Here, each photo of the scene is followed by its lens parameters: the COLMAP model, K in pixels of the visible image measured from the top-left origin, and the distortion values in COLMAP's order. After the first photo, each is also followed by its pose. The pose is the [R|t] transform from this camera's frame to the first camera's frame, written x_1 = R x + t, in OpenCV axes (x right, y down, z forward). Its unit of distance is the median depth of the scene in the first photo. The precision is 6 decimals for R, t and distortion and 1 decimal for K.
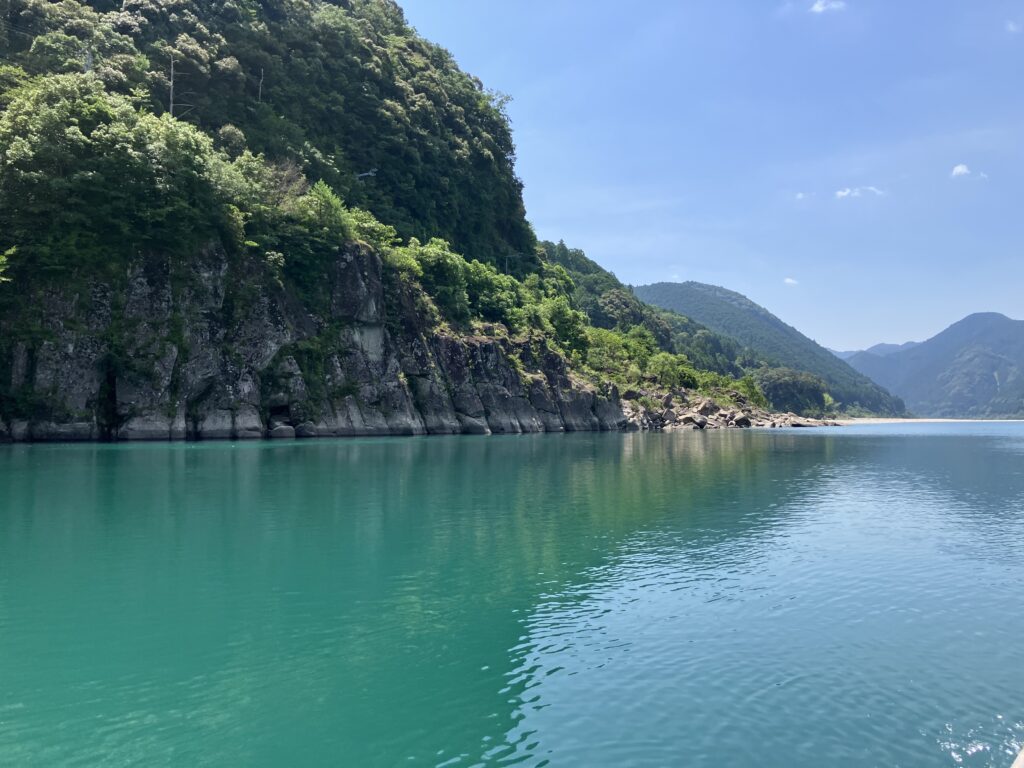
lens RADIAL K [[834.3, 0, 512.0], [0, 834.3, 384.0], [0, 0, 1]] dist [0.000389, -0.000228]
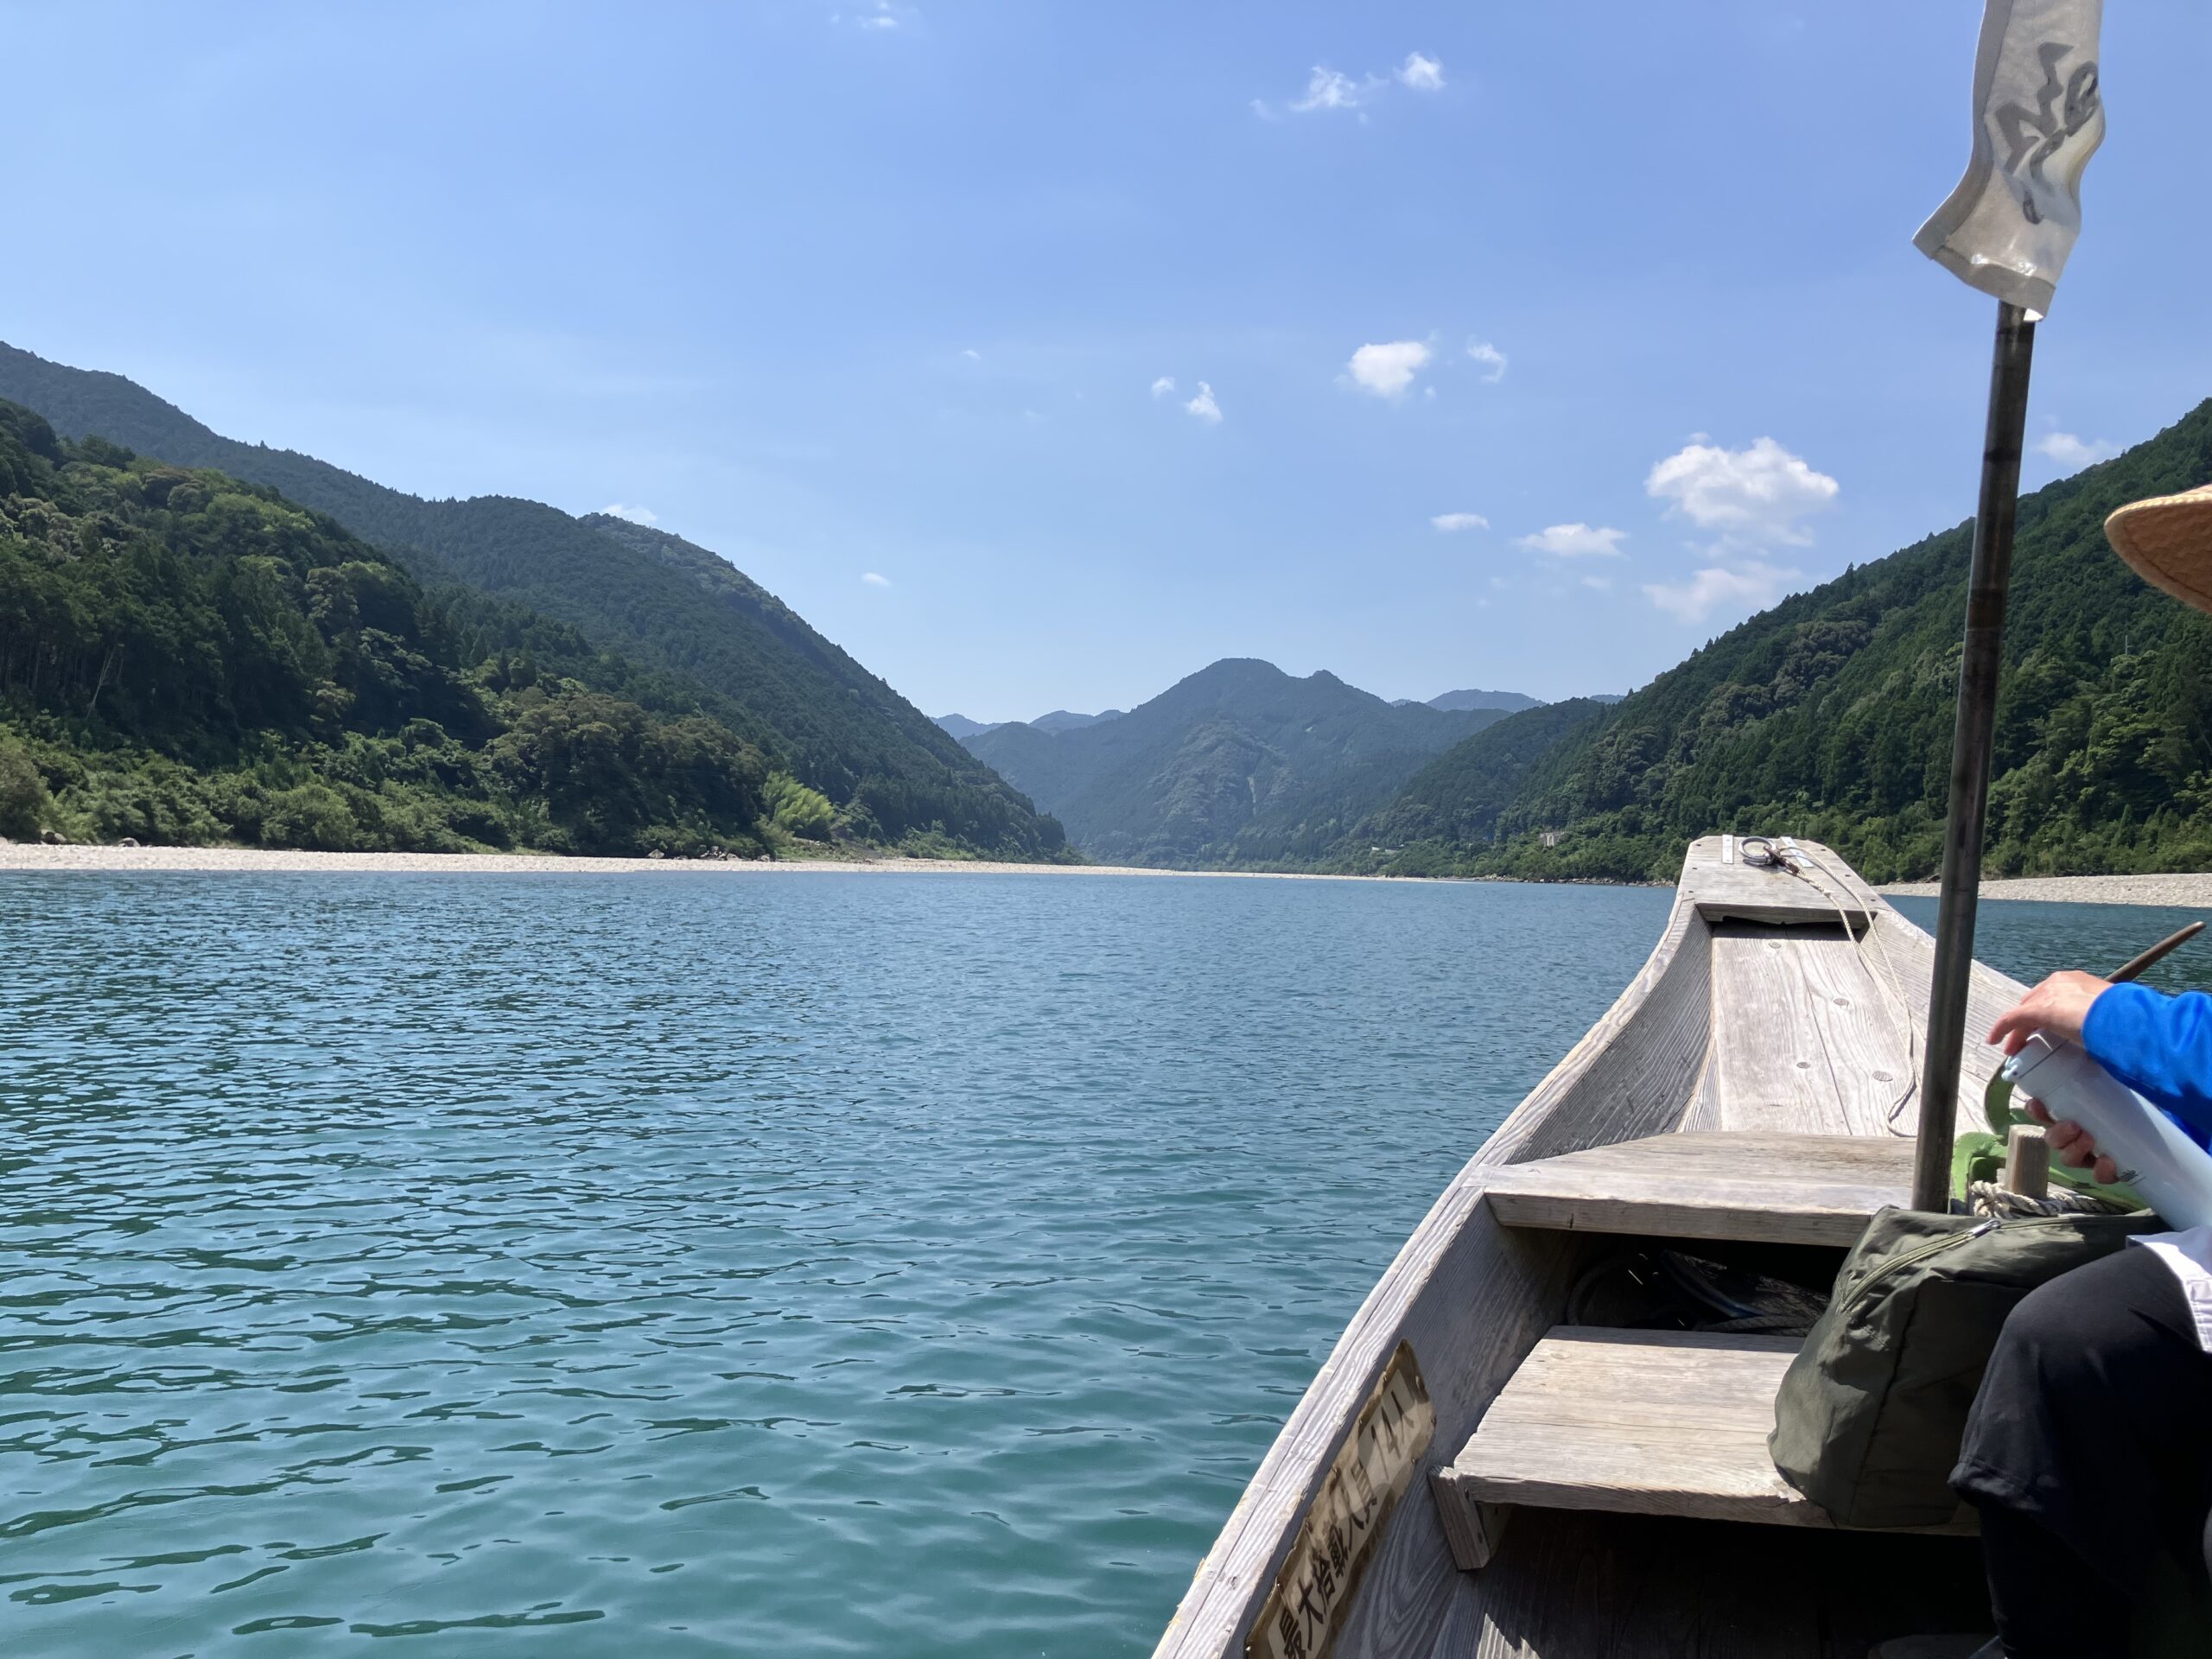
lens RADIAL K [[1802.2, 0, 1106.0], [0, 1802.2, 829.5], [0, 0, 1]] dist [0.000389, -0.000228]
pose [[0.904914, 0.033723, 0.424257, 0.094967], [-0.045382, 0.998818, 0.017404, 0.005284], [-0.423168, -0.035003, 0.905375, 0.129977]]
